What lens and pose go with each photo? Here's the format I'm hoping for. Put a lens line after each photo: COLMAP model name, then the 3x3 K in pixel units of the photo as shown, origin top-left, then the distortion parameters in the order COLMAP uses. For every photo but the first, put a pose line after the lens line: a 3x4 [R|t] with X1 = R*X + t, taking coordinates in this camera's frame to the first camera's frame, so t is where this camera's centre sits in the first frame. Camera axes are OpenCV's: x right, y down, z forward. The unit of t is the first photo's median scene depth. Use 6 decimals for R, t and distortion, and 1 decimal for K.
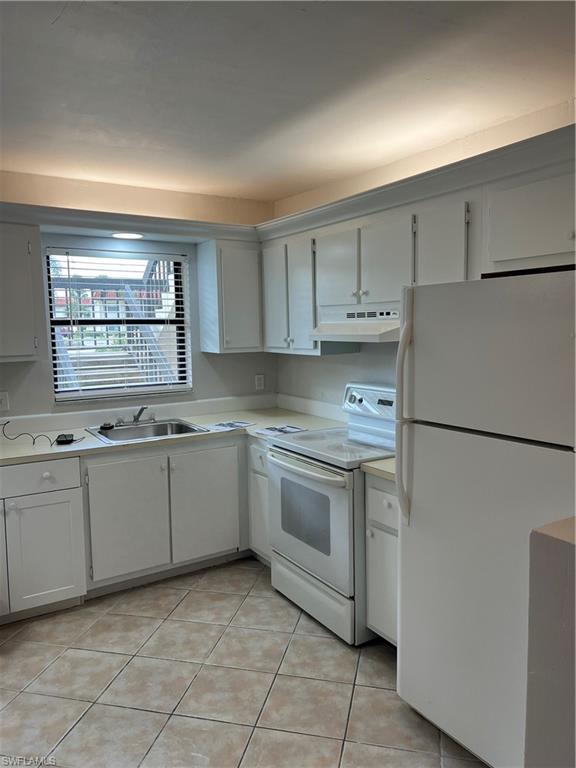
lens RADIAL K [[580.5, 0, 288.0], [0, 580.5, 384.0], [0, 0, 1]] dist [0.002448, -0.002401]
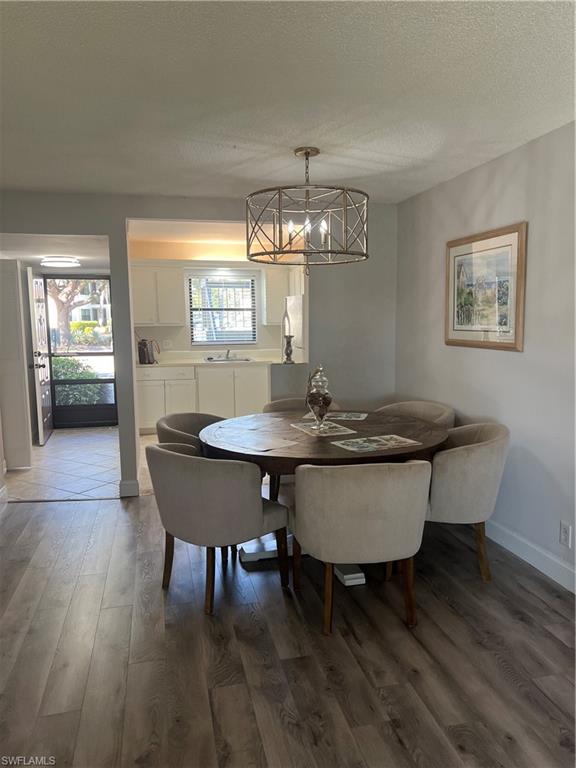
lens RADIAL K [[580.5, 0, 288.0], [0, 580.5, 384.0], [0, 0, 1]] dist [0.002448, -0.002401]
pose [[0.947616, 0.050284, -0.315429, 0.674779], [-0.042724, 0.998611, 0.030840, 0.096045], [0.316542, -0.015748, 0.948448, -1.010257]]
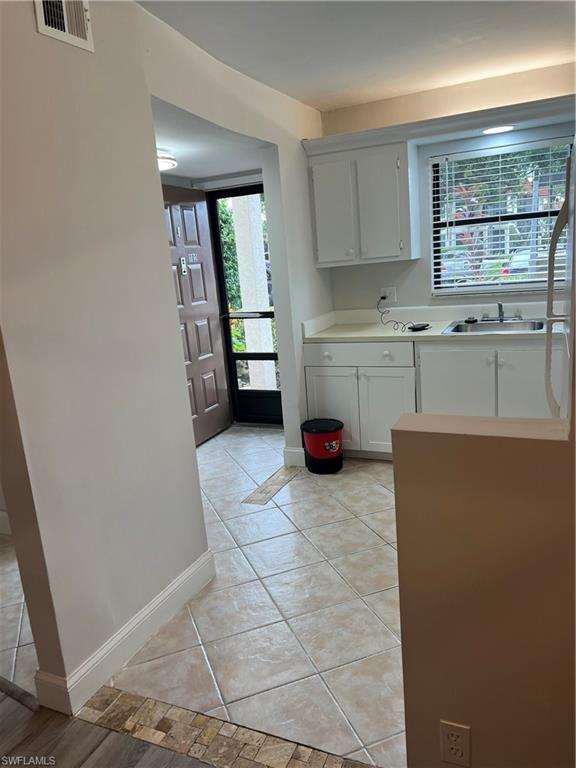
lens RADIAL K [[591.7, 0, 278.7], [0, 591.7, 387.7], [0, 0, 1]] dist [0.076256, -0.003276]
pose [[0.548405, 0.161950, -0.820381, 0.460216], [-0.014142, 0.982723, 0.184544, -0.004877], [0.836093, -0.089603, 0.541220, 0.079117]]
